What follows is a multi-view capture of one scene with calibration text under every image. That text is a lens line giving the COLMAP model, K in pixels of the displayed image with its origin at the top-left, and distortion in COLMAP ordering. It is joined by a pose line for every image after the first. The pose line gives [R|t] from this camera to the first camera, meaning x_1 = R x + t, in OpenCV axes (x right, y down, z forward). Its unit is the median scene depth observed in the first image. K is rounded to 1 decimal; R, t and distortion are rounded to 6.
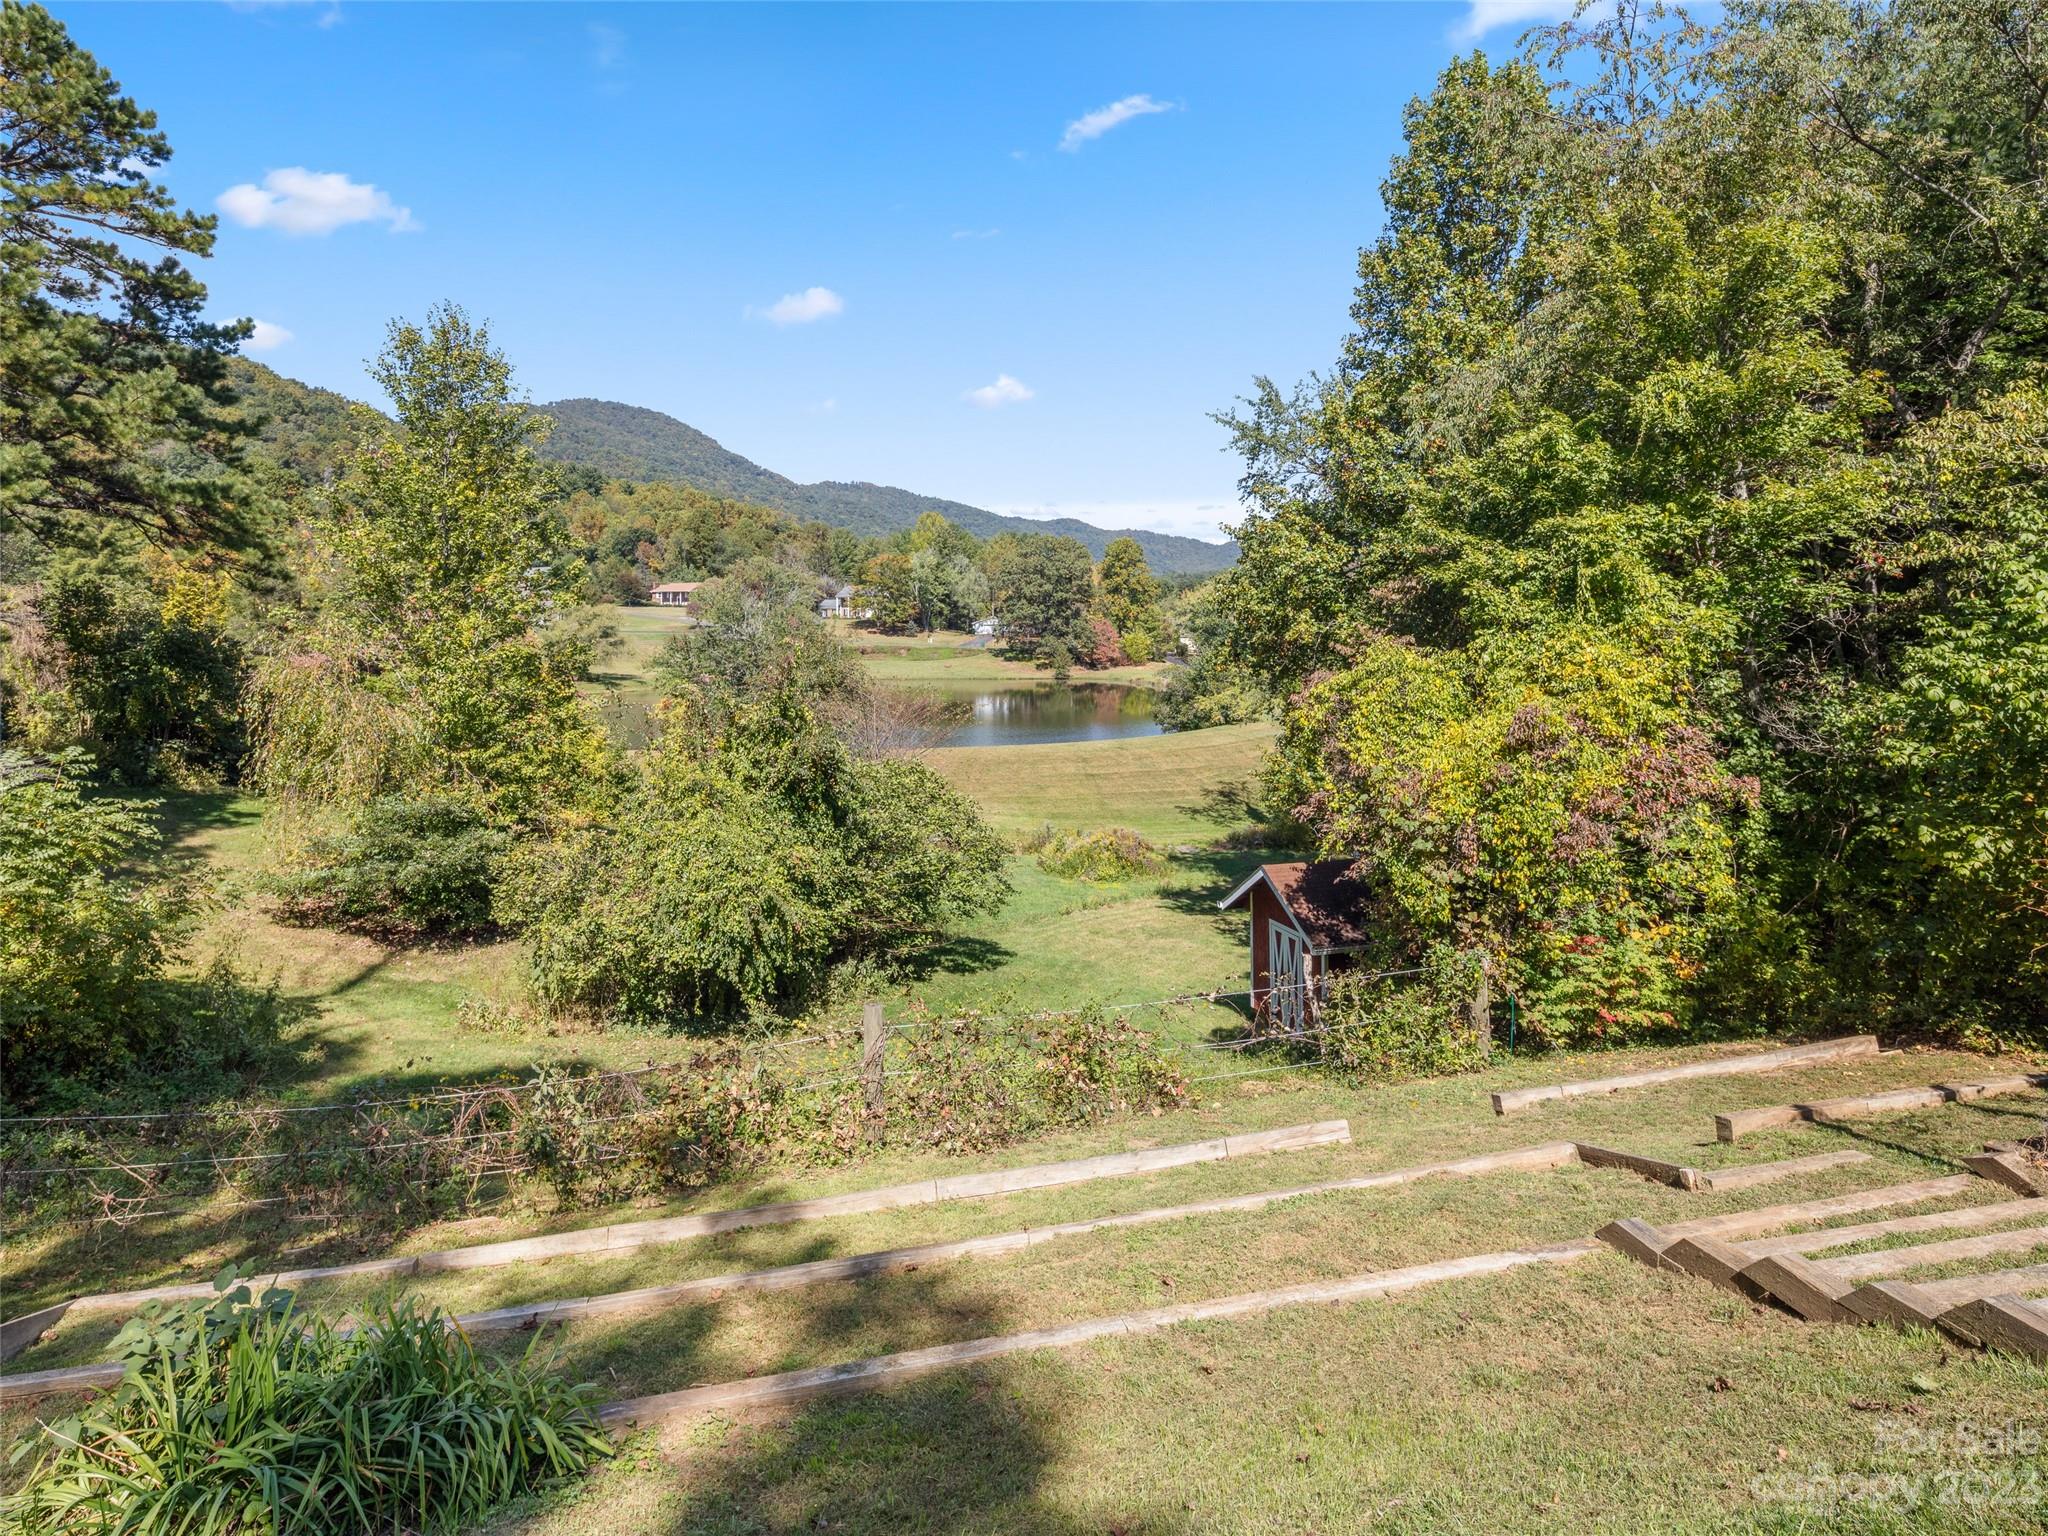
lens RADIAL K [[1107.4, 0, 1010.4], [0, 1107.4, 631.8], [0, 0, 1]] dist [0.001016, -0.001389]
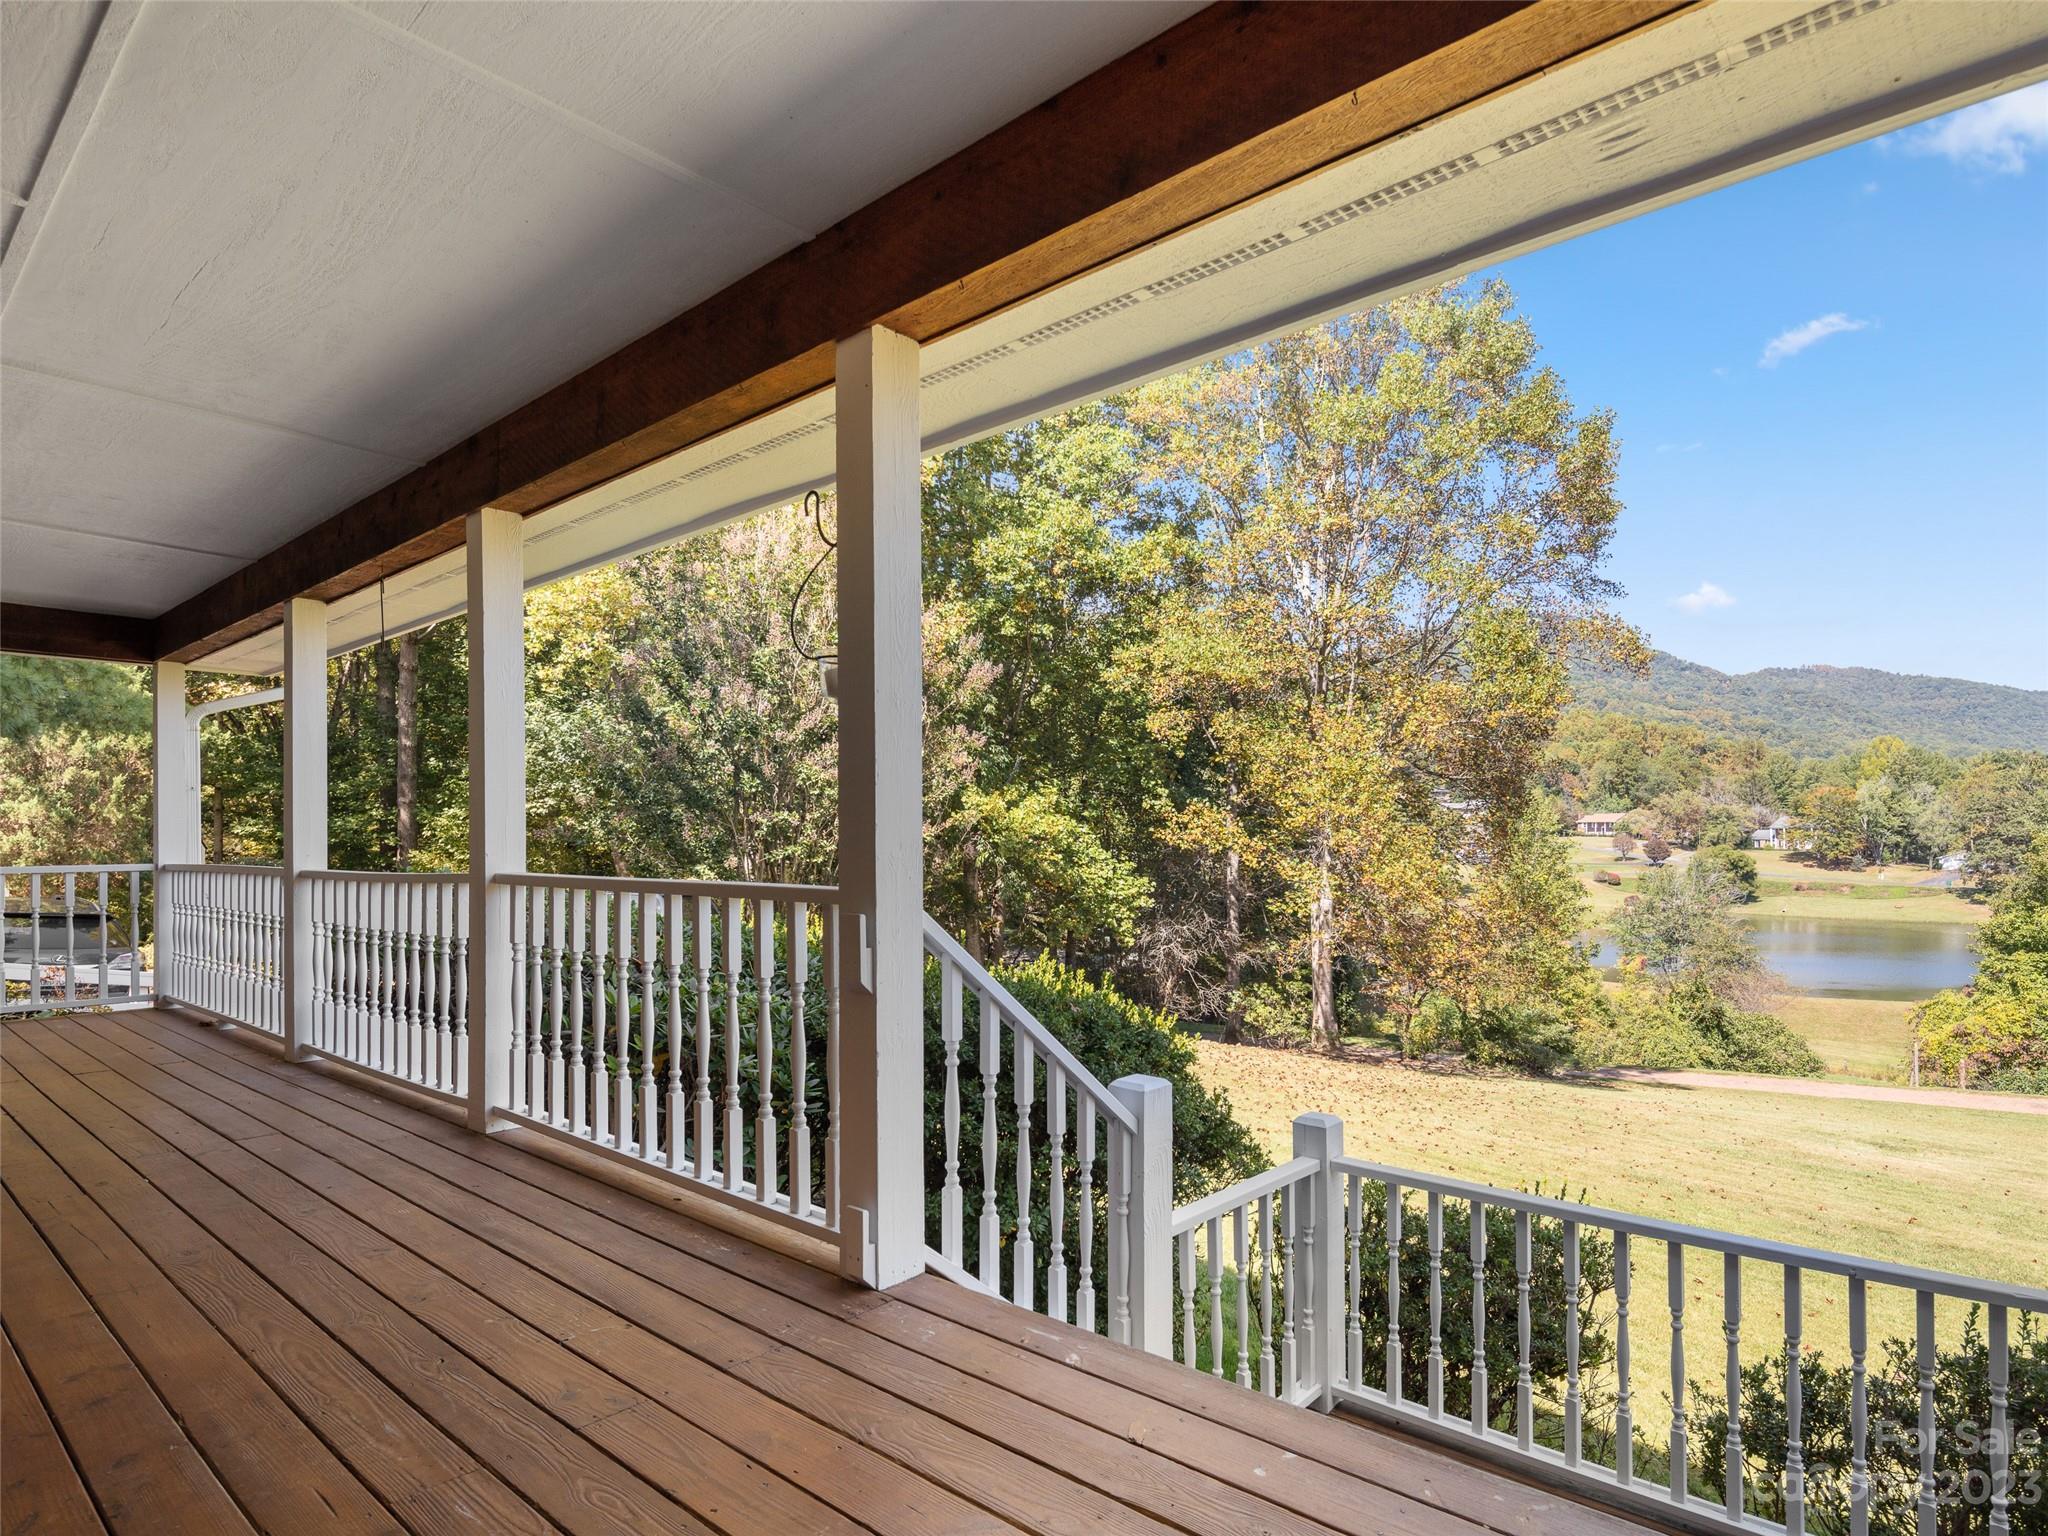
lens RADIAL K [[1105.7, 0, 1082.5], [0, 1105.7, 822.6], [0, 0, 1]] dist [-0.001650, -0.001265]
pose [[0.750308, -0.008382, -0.661036, 0.313302], [0.001237, 0.999936, -0.011275, -0.215662], [0.661088, 0.007642, 0.750270, -1.378809]]
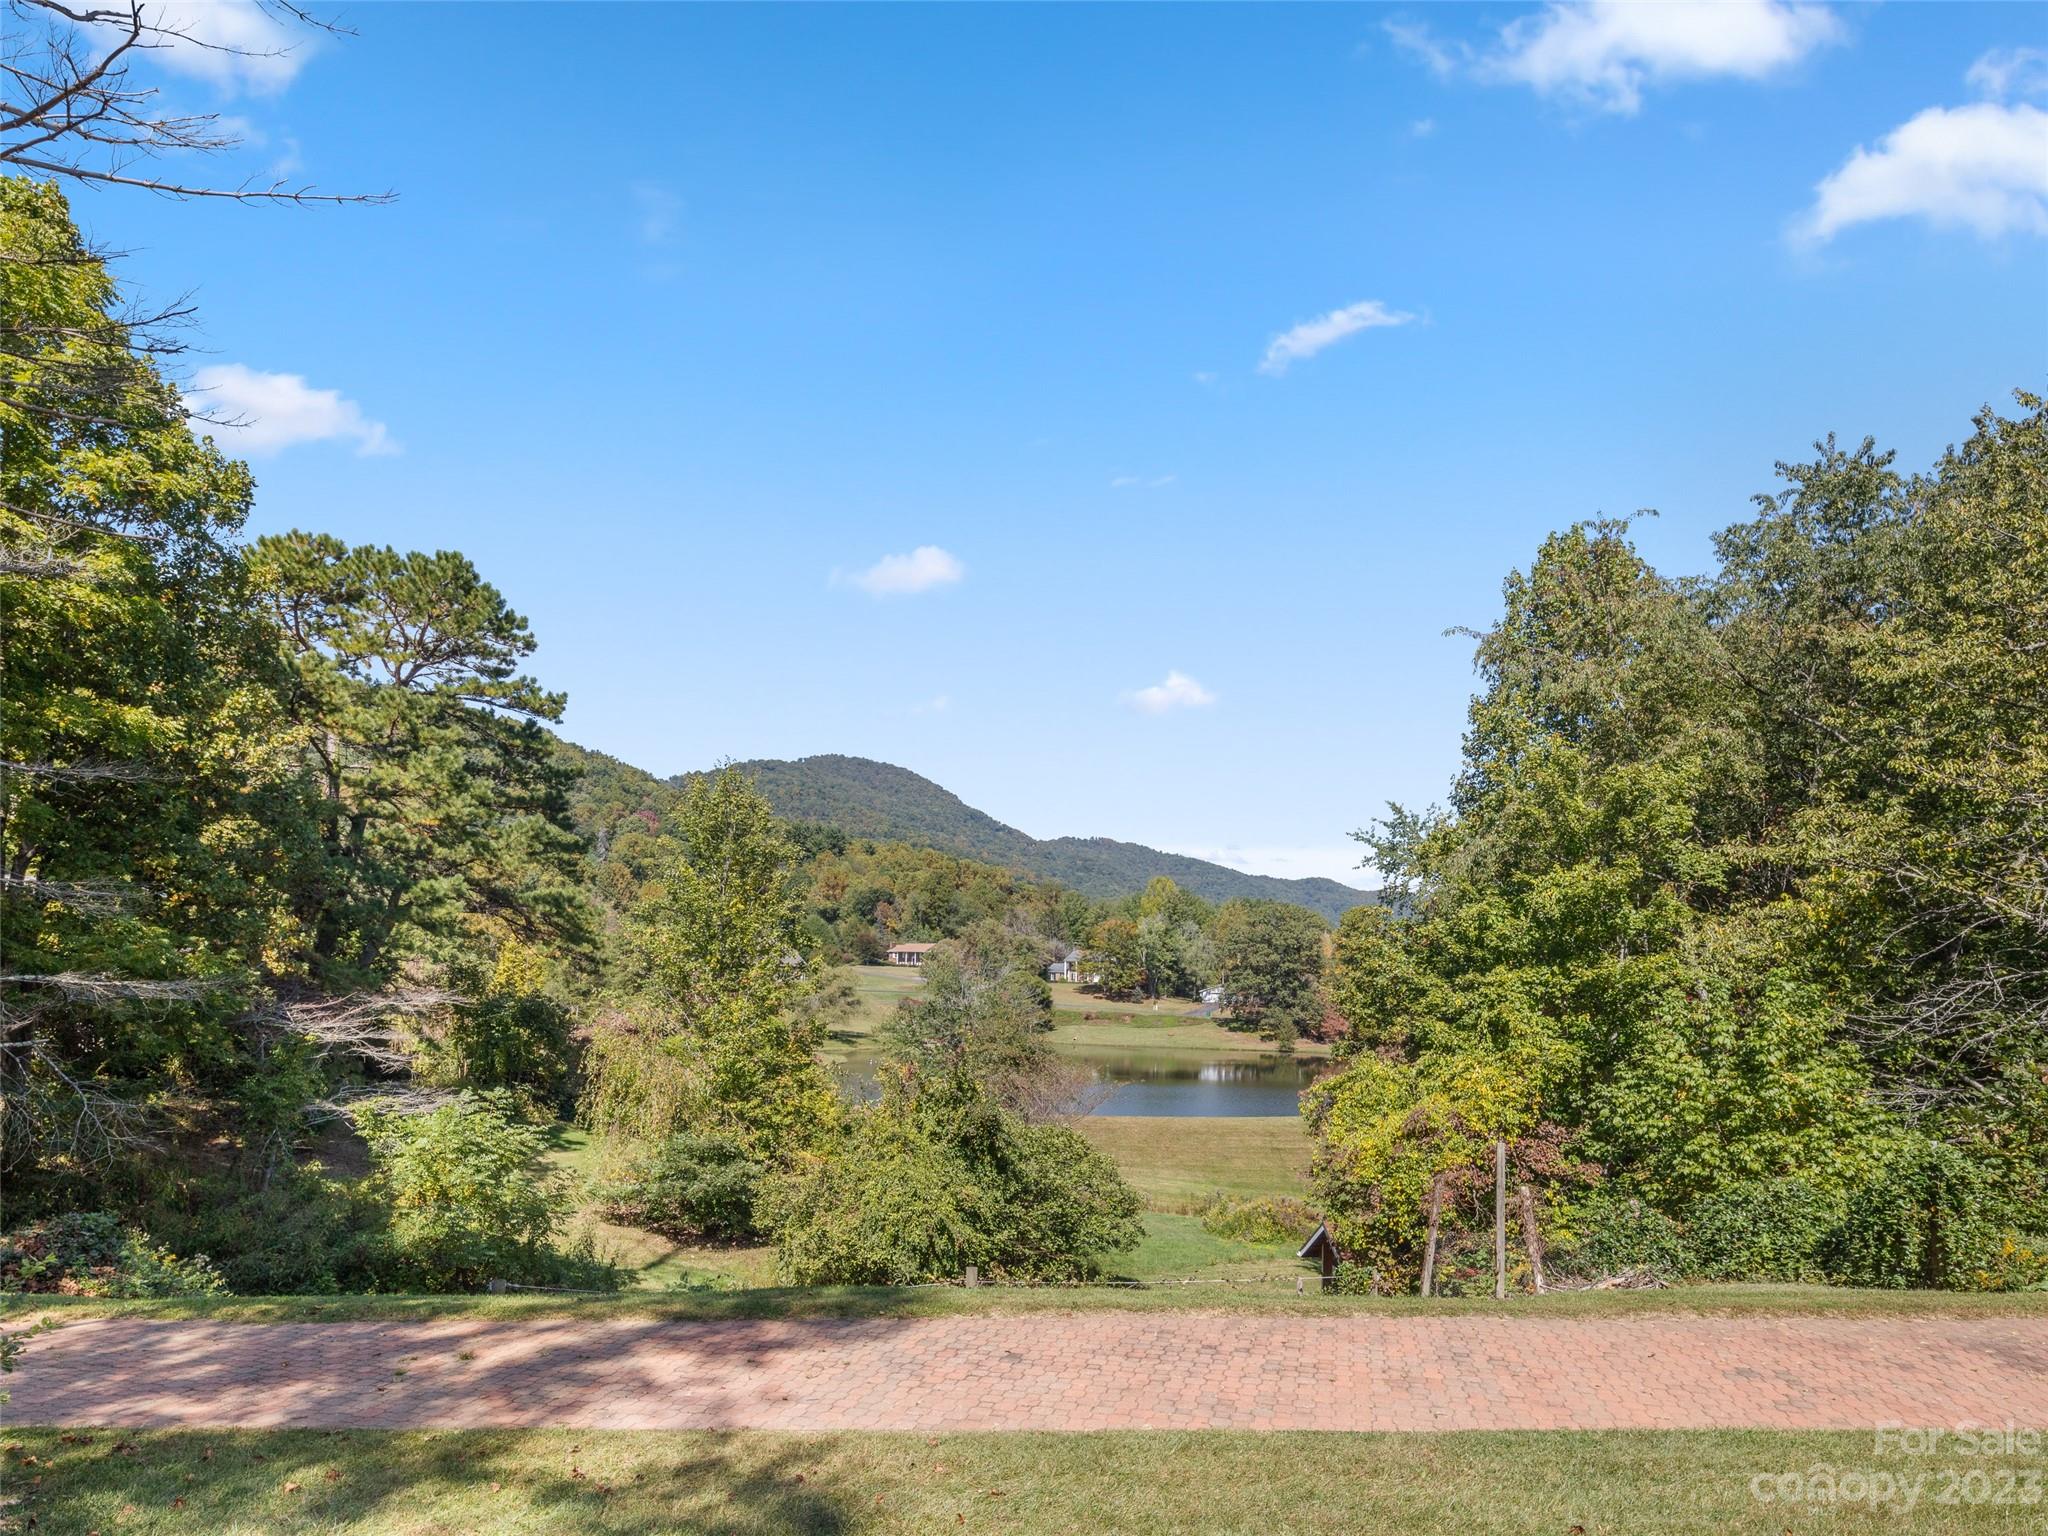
lens RADIAL K [[1157.3, 0, 1030.8], [0, 1157.3, 1008.9], [0, 0, 1]] dist [-0.003253, -0.000245]
pose [[0.981219, 0.029013, -0.190702, 0.115301], [-0.026411, 0.999520, 0.016175, -0.035203], [0.191080, -0.010835, 0.981515, -0.282684]]
